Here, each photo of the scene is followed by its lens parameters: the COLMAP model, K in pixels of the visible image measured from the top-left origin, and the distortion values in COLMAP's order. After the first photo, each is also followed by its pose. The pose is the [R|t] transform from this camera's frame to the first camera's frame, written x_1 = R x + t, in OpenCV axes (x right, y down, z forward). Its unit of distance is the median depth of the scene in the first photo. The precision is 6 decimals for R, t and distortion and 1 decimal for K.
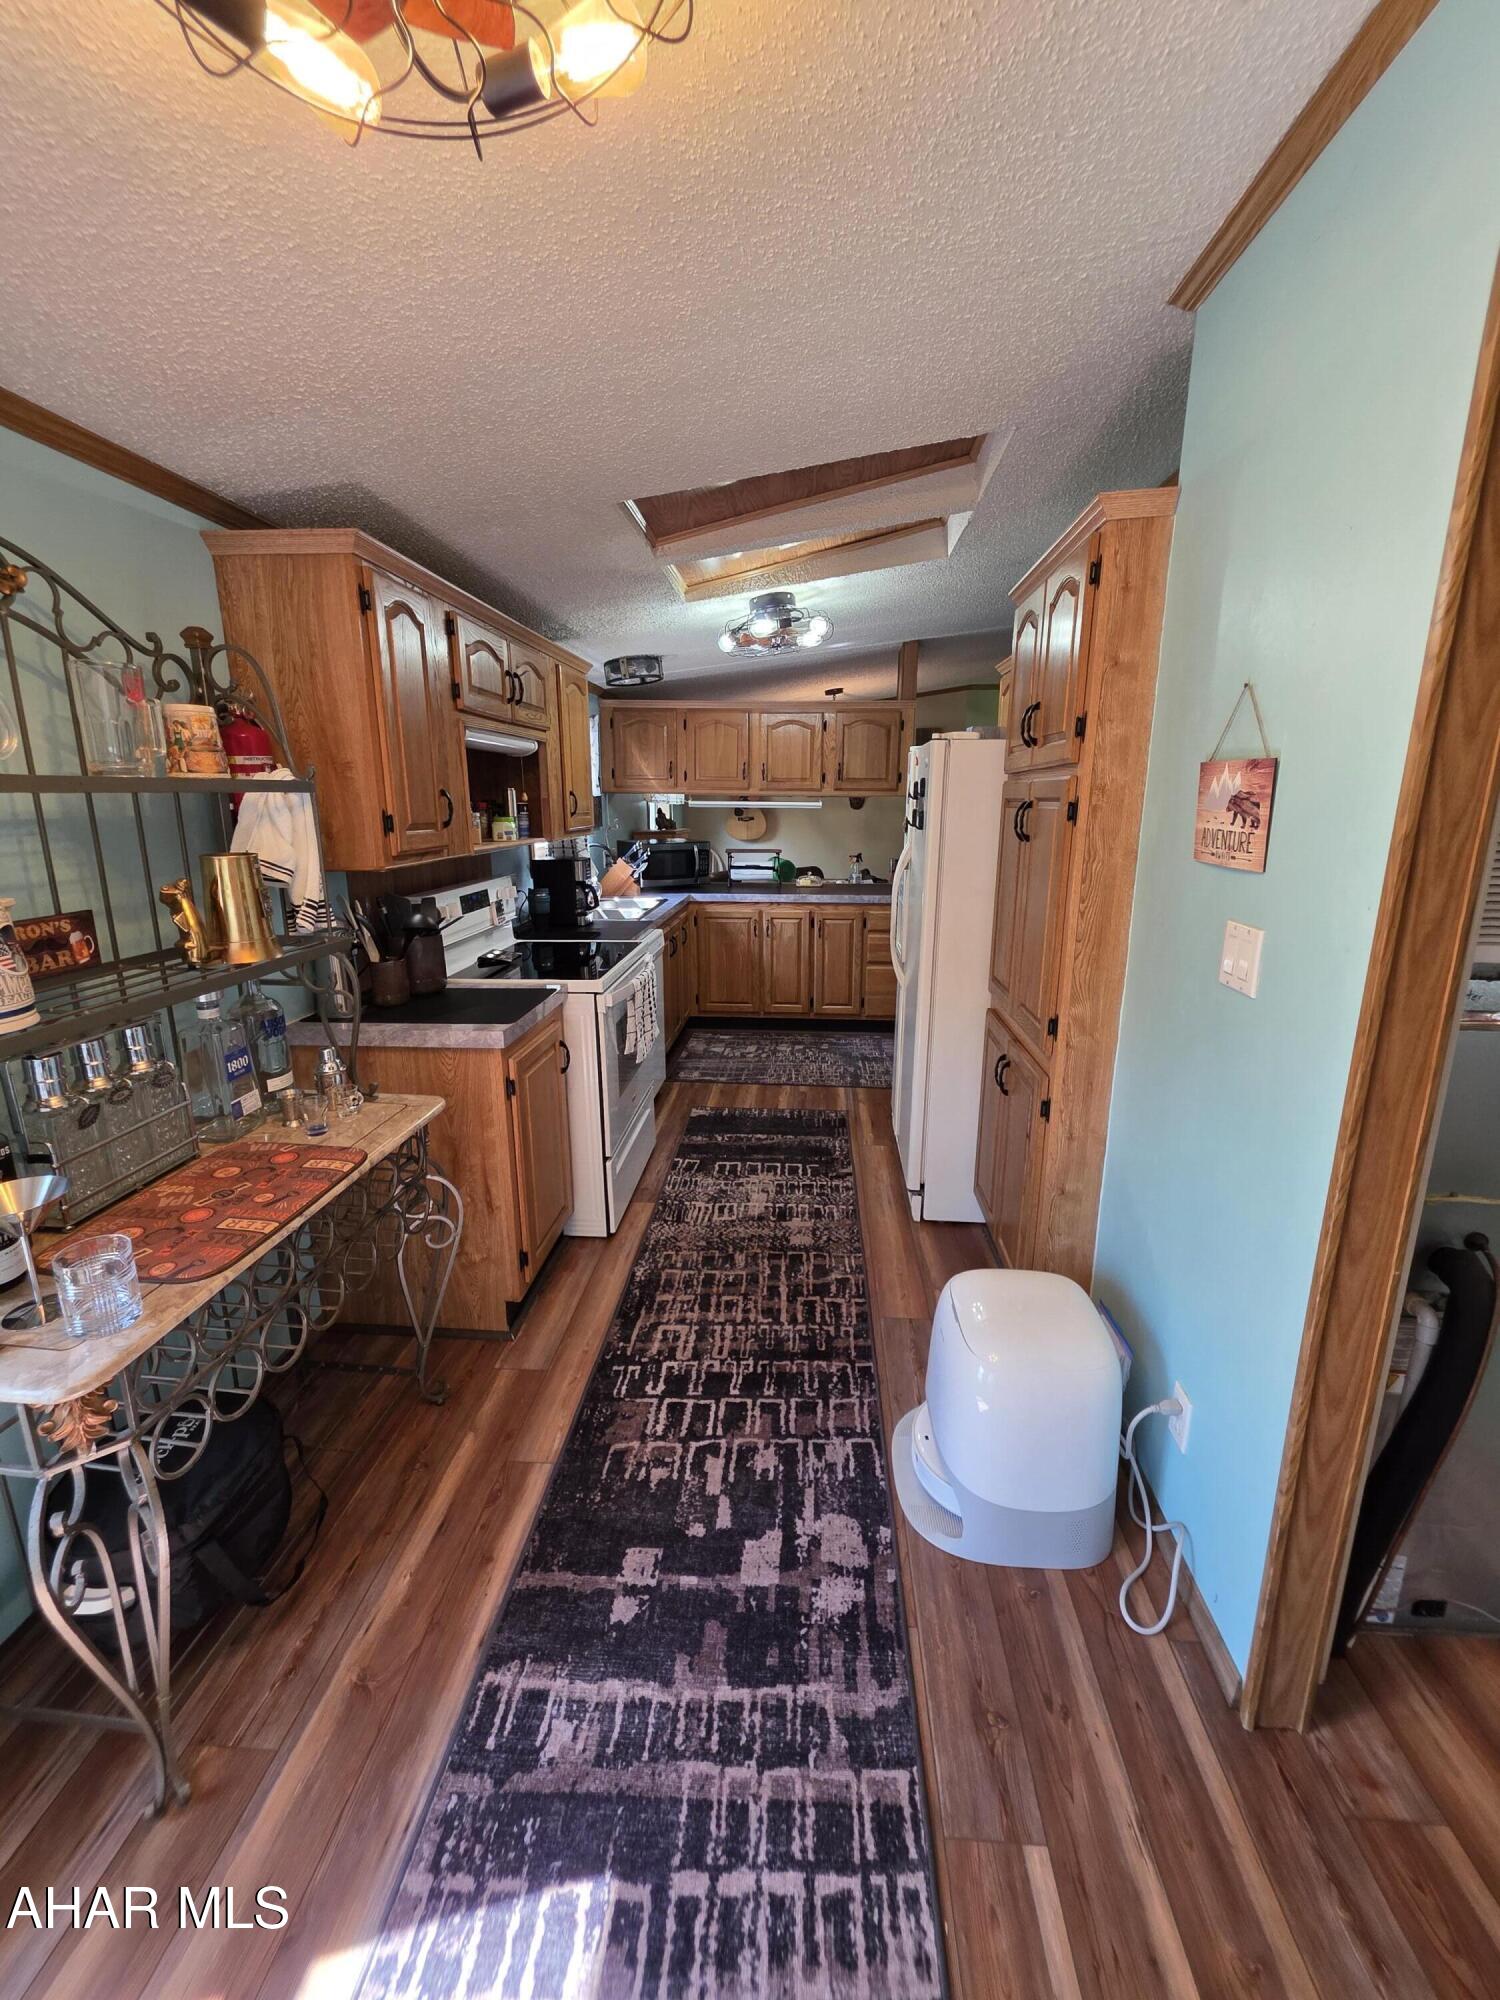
lens RADIAL K [[800.7, 0, 750.1], [0, 800.7, 996.4], [0, 0, 1]] dist [0.002505, -0.001299]
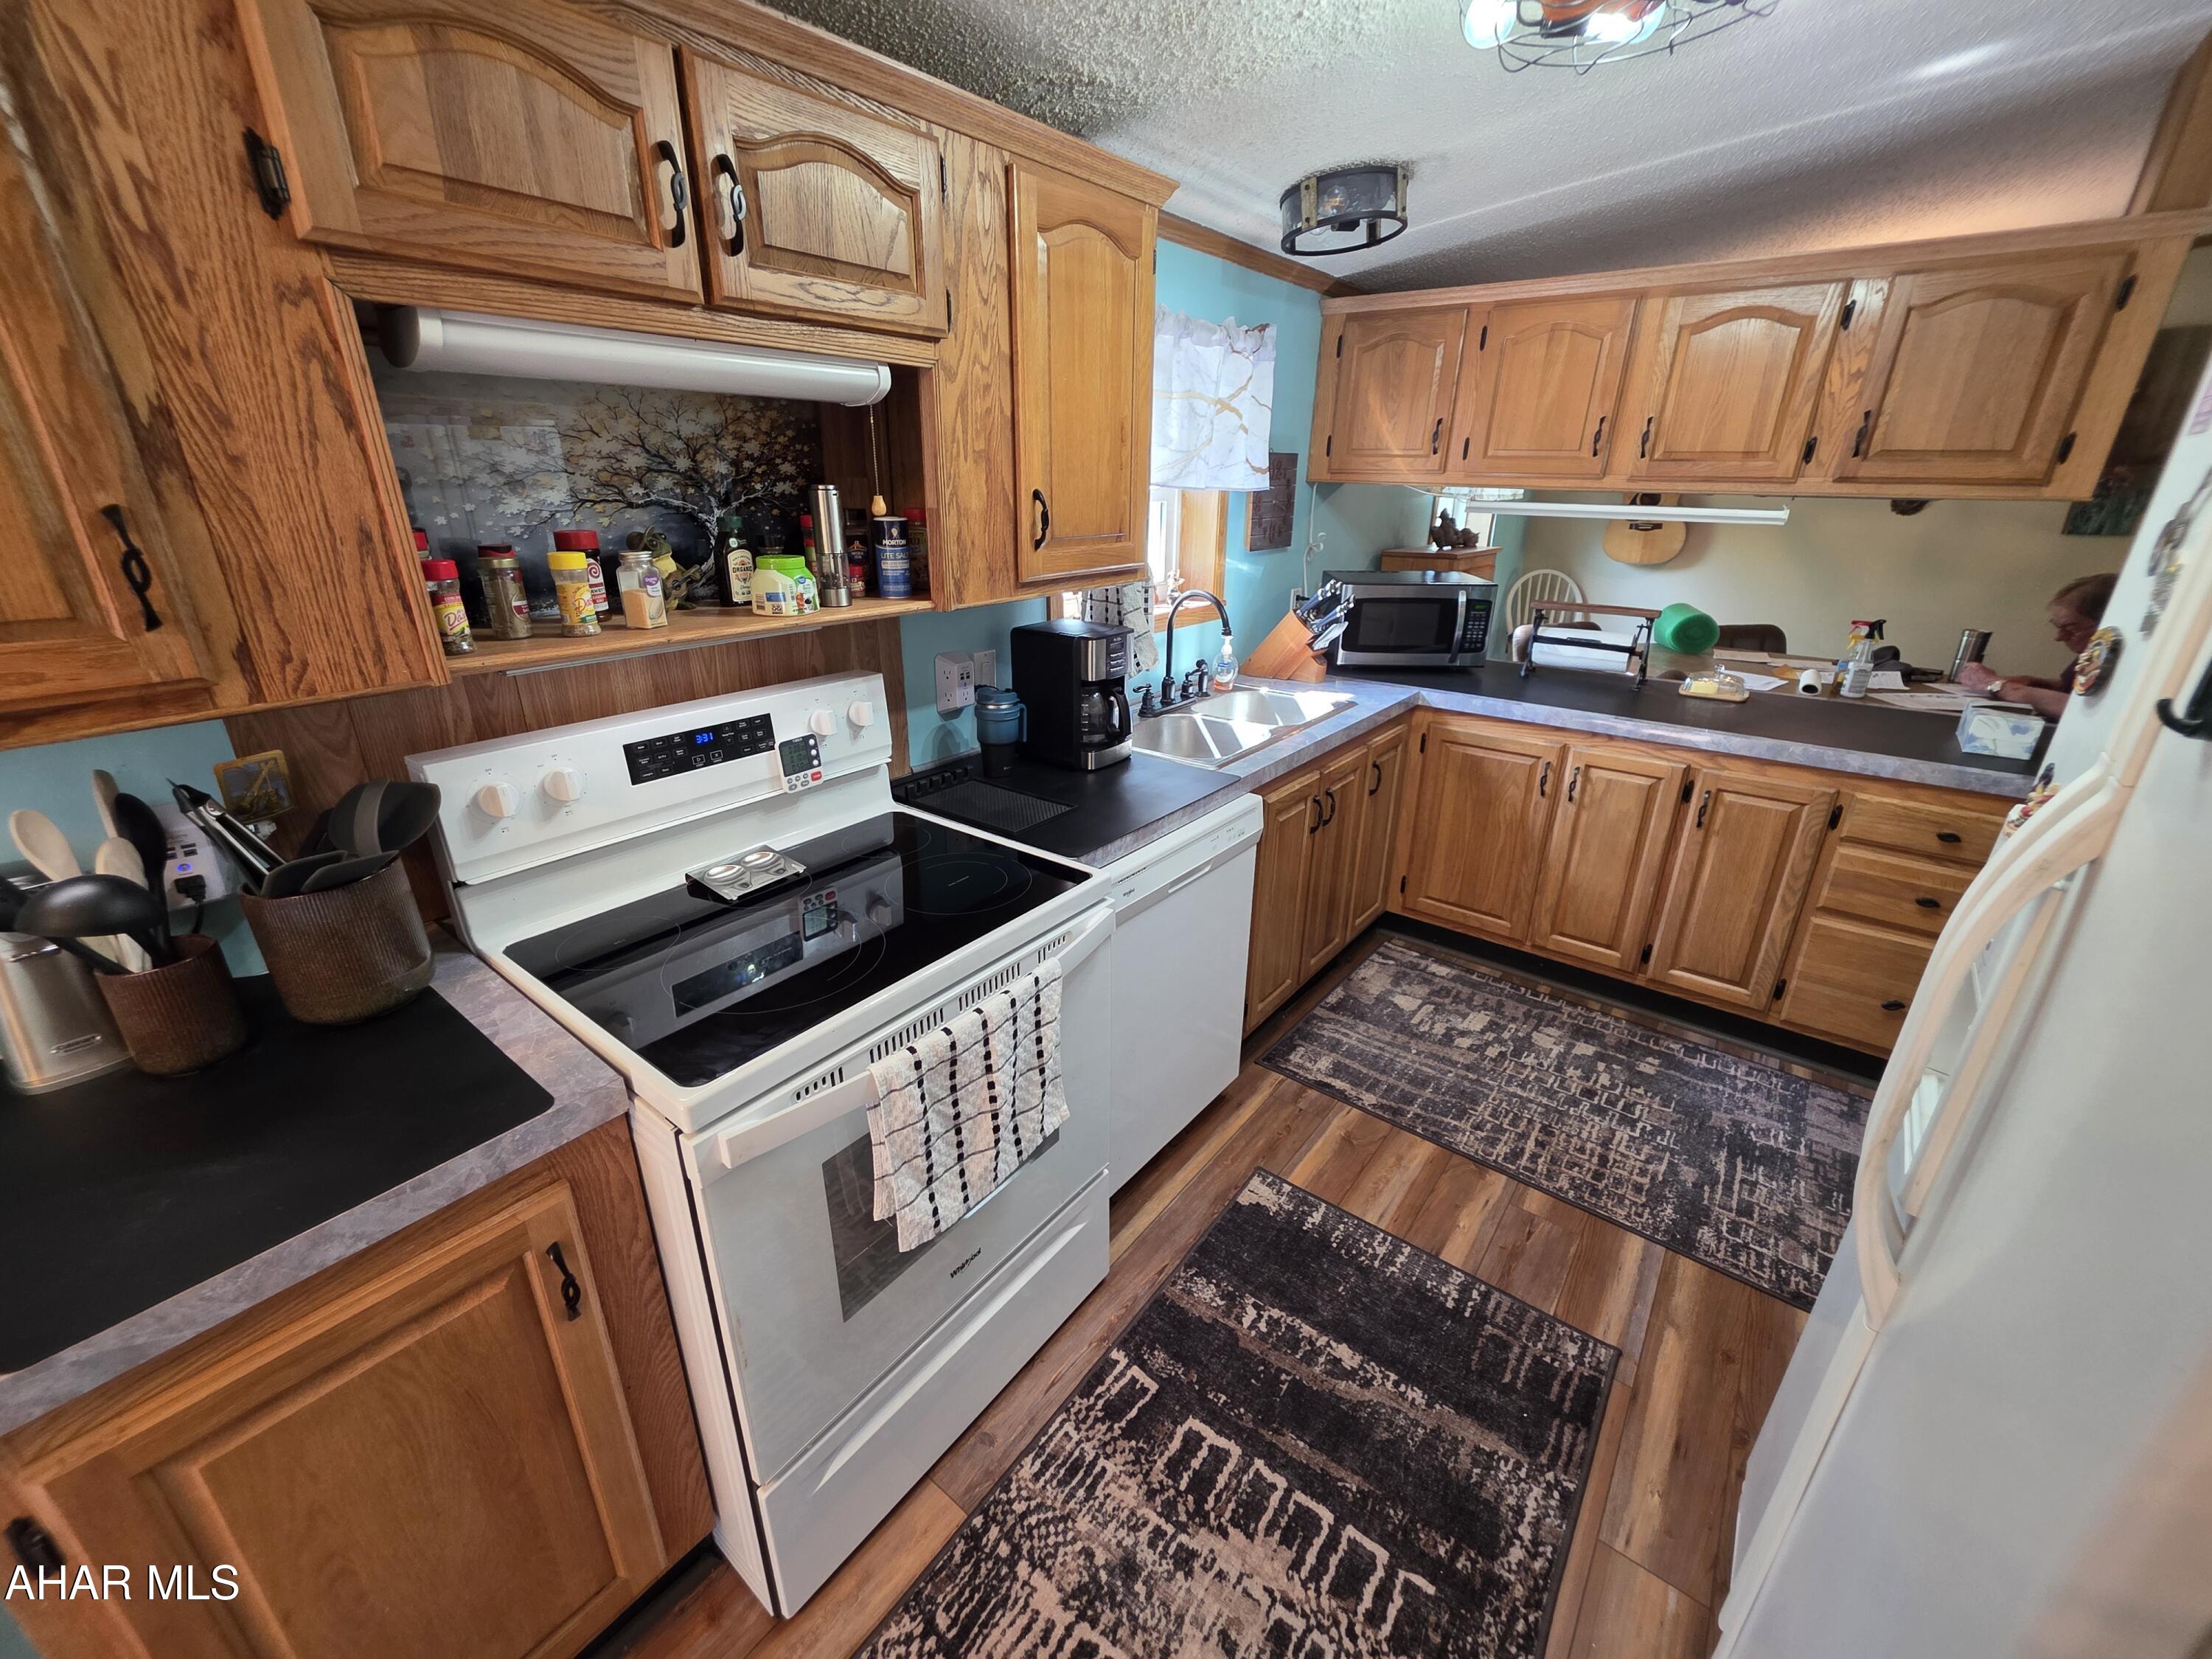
lens RADIAL K [[885.5, 0, 1095.4], [0, 885.5, 821.3], [0, 0, 1]] dist [0.002505, -0.001299]
pose [[0.830914, 0.206869, -0.516514, 0.095531], [-0.138949, 0.976050, 0.167390, -0.172749], [0.538771, -0.067317, 0.839758, 0.625406]]
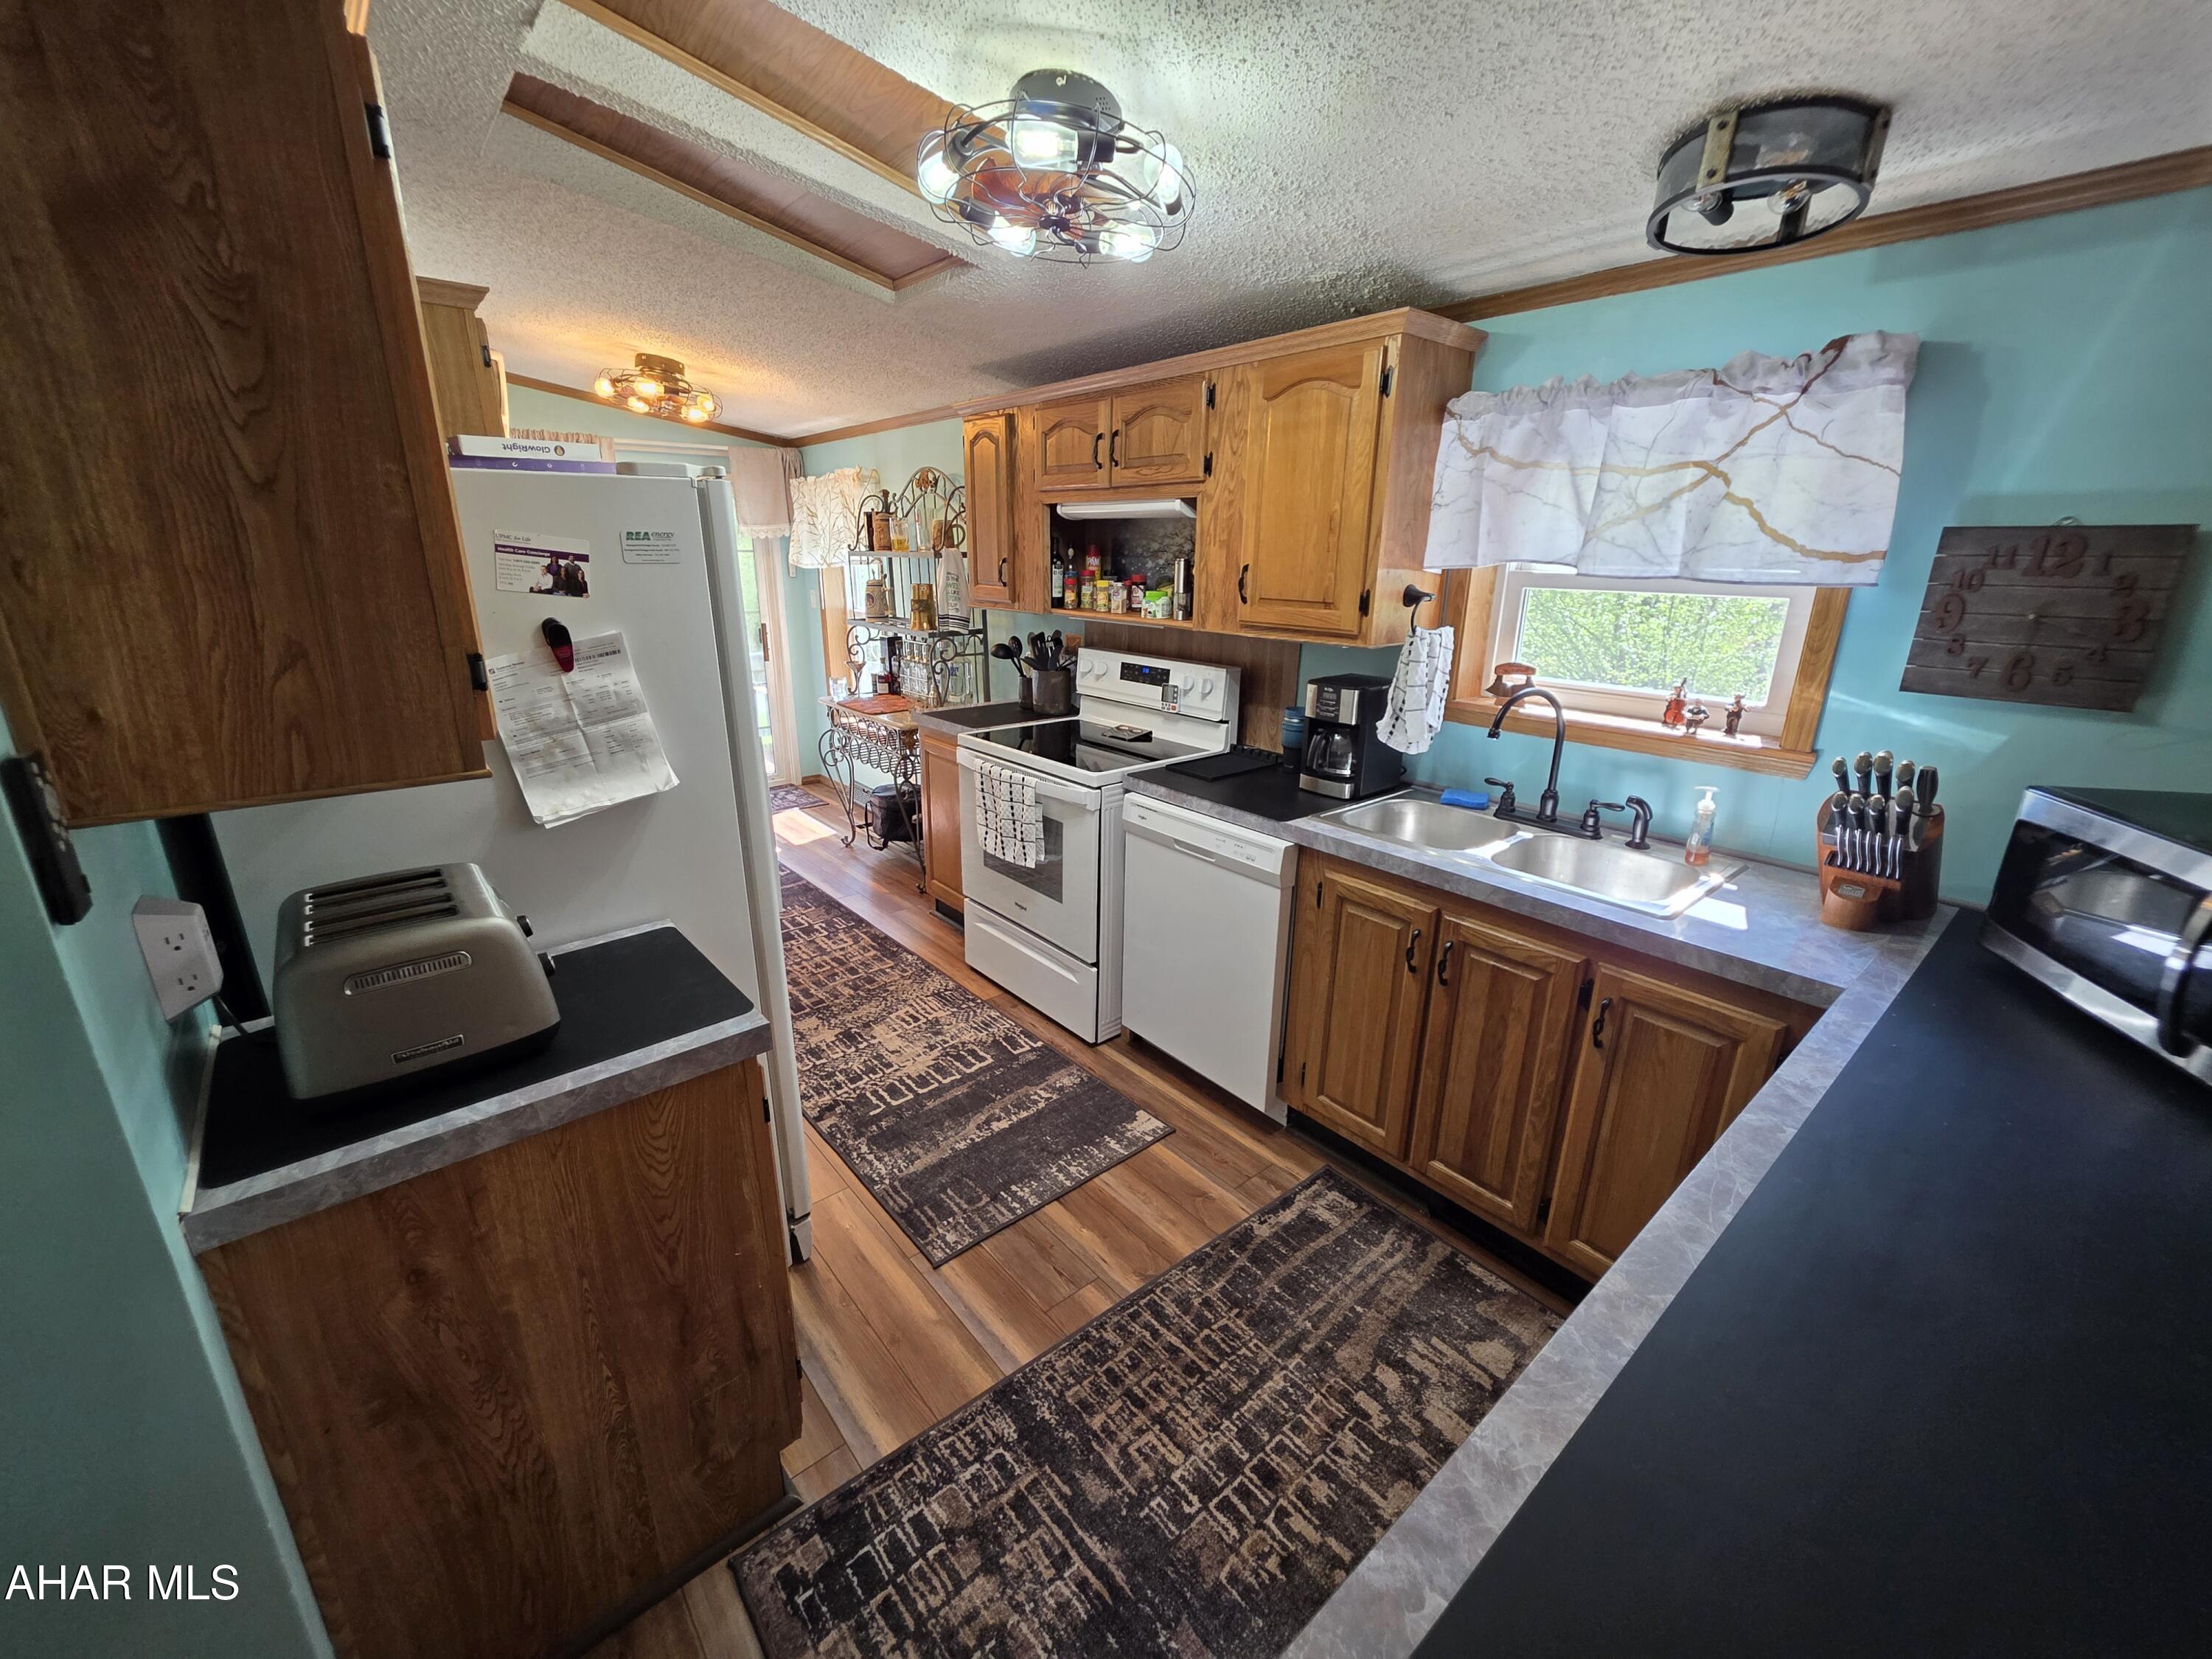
lens RADIAL K [[885.5, 0, 1095.8], [0, 885.5, 819.8], [0, 0, 1]] dist [0.002505, -0.001299]
pose [[-0.712057, 0.201543, -0.672573, 0.418280], [-0.178874, 0.874236, 0.451349, -0.397012], [0.678954, 0.441692, -0.586455, 1.501653]]
